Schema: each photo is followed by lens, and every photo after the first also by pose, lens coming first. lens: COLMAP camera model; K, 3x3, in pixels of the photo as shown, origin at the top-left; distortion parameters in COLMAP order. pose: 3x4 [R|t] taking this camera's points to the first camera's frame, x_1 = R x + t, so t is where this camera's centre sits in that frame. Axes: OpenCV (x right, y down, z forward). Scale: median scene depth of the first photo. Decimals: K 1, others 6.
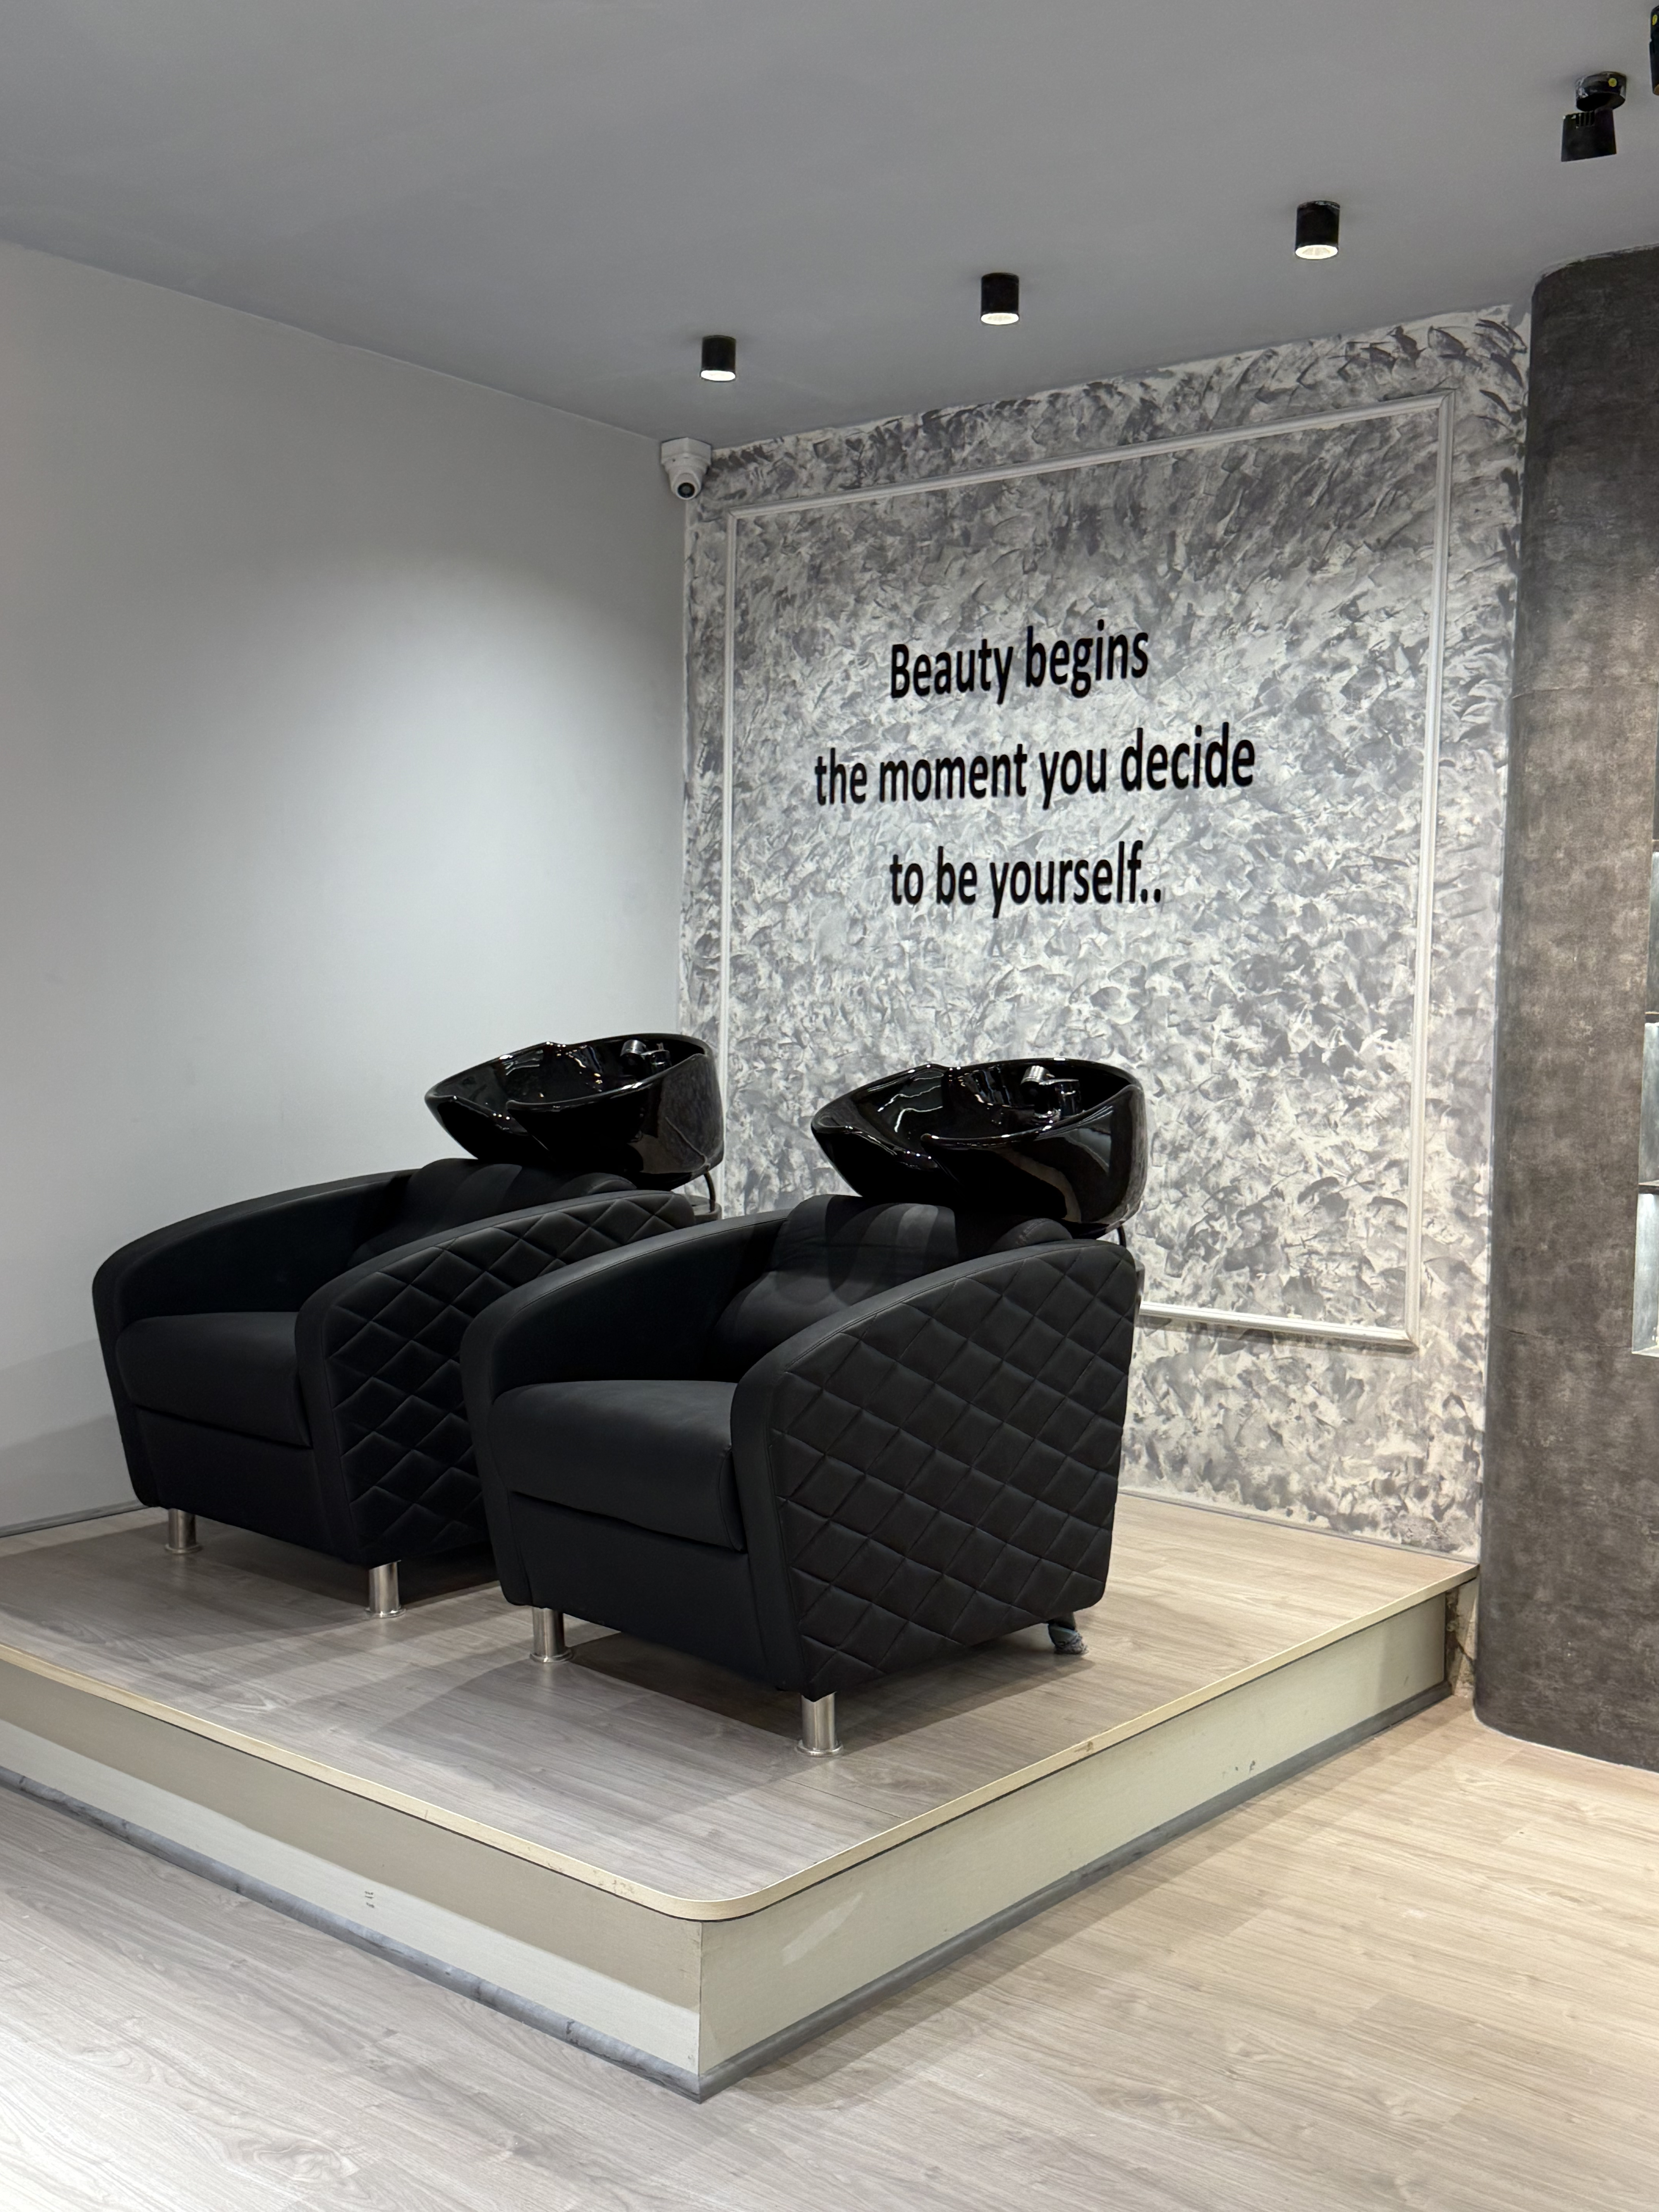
lens RADIAL K [[2210.9, 0, 829.5], [0, 2210.9, 1106.0], [0, 0, 1]] dist [0.182213, -0.418734]
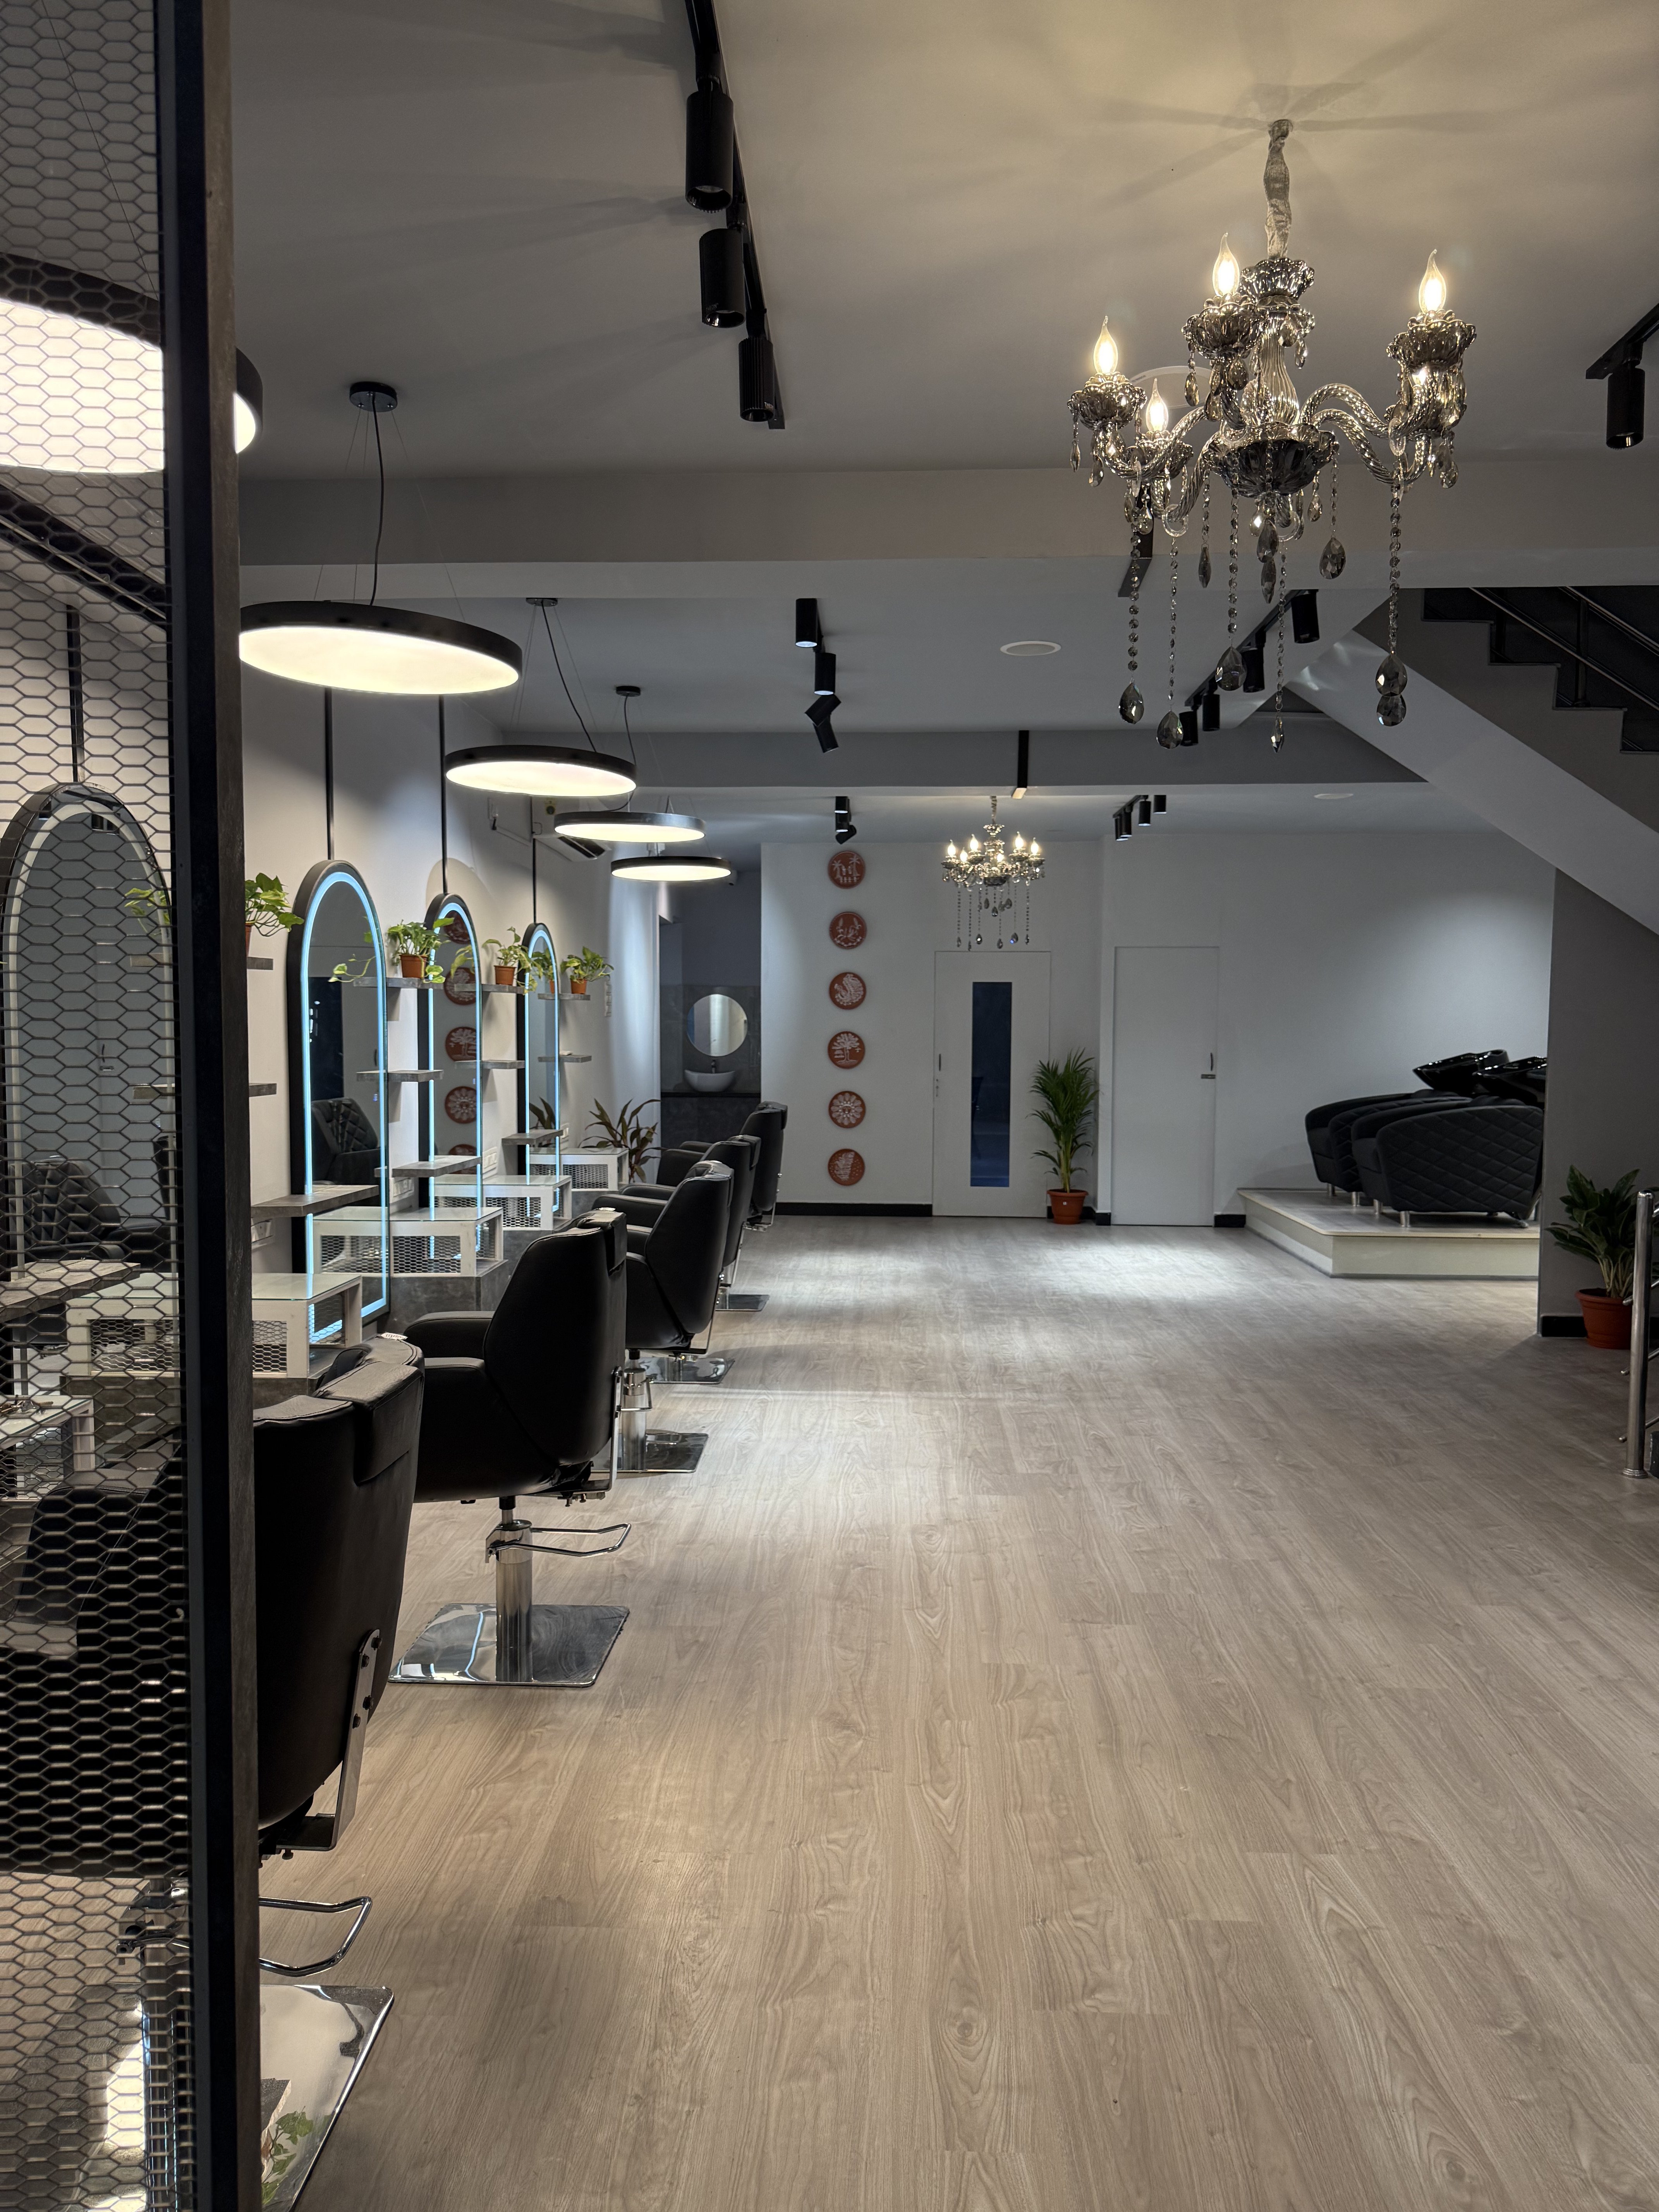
lens RADIAL K [[1578.2, 0, 829.5], [0, 1578.2, 1106.0], [0, 0, 1]] dist [0.072181, -0.107650]
pose [[0.609005, 0.022474, -0.792848, 1.737997], [-0.035094, 0.999383, 0.001372, 0.115337], [0.792390, 0.026989, 0.609418, -1.653495]]
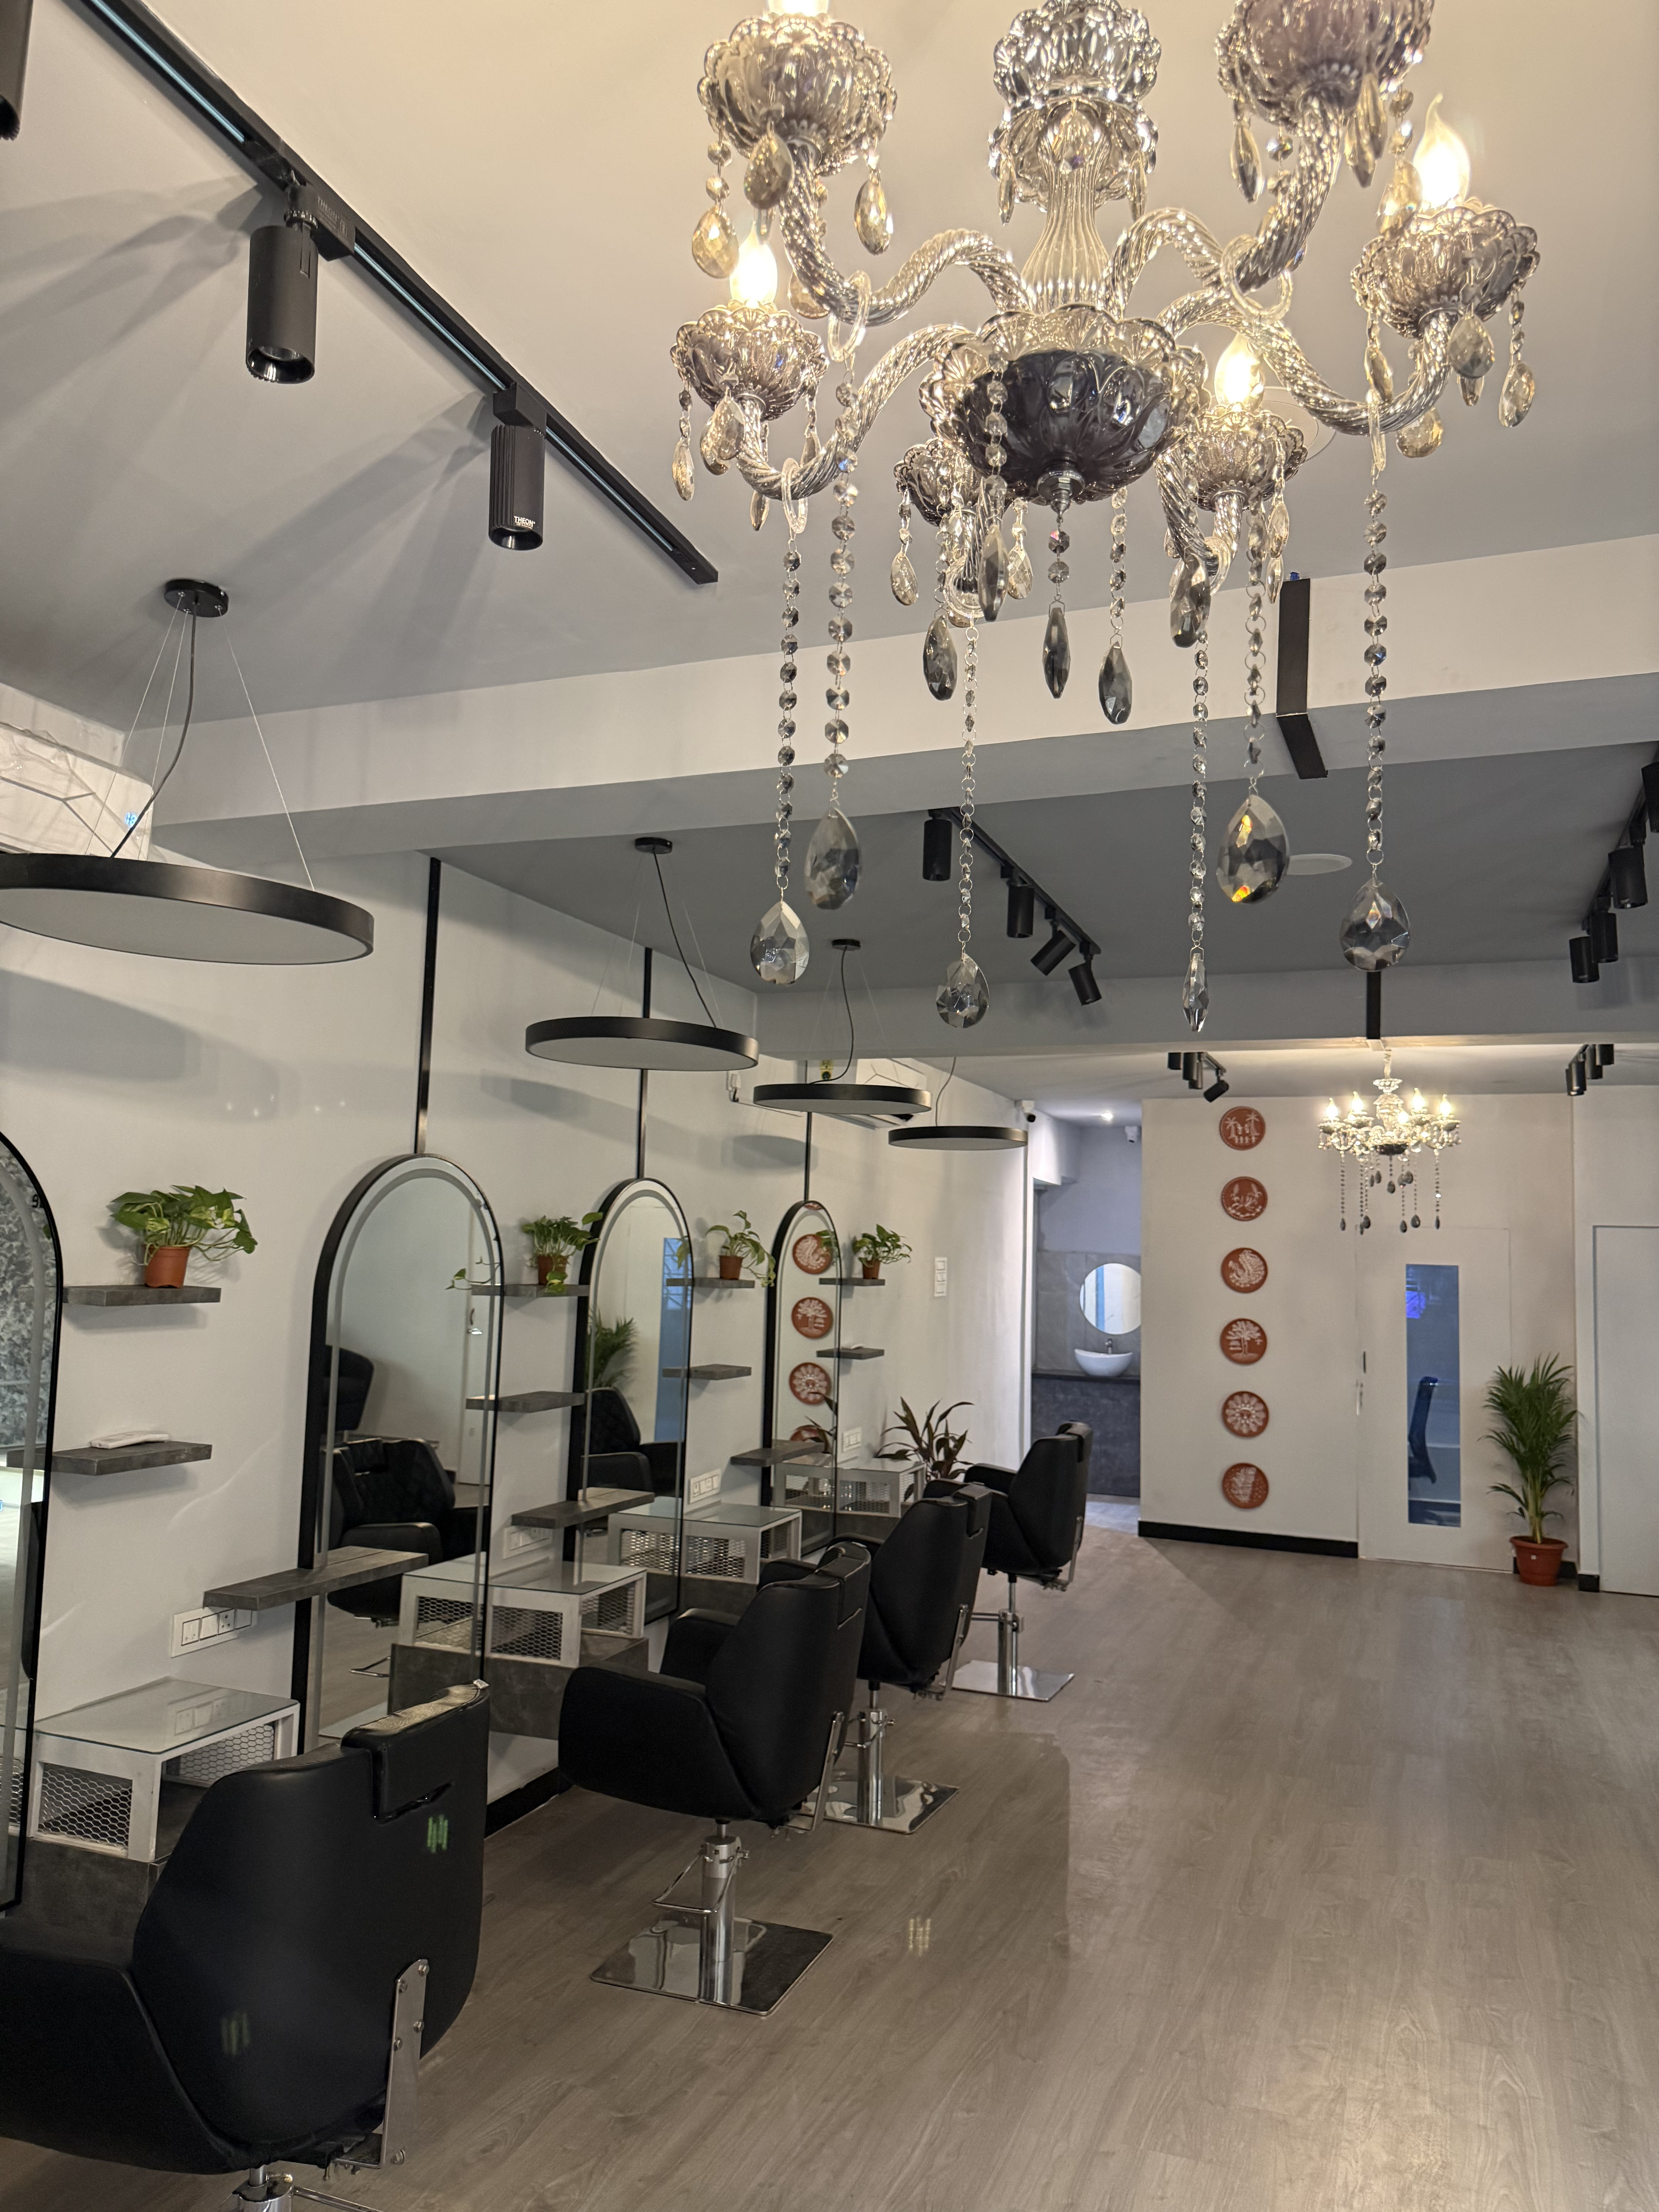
lens RADIAL K [[1597.6, 0, 826.8], [0, 1597.6, 1091.5], [0, 0, 1]] dist [0.082217, -0.126337]
pose [[0.327172, -0.105976, -0.939003, 1.553525], [-0.075891, 0.987535, -0.137896, -0.004073], [0.941912, 0.116378, 0.315052, -1.164933]]
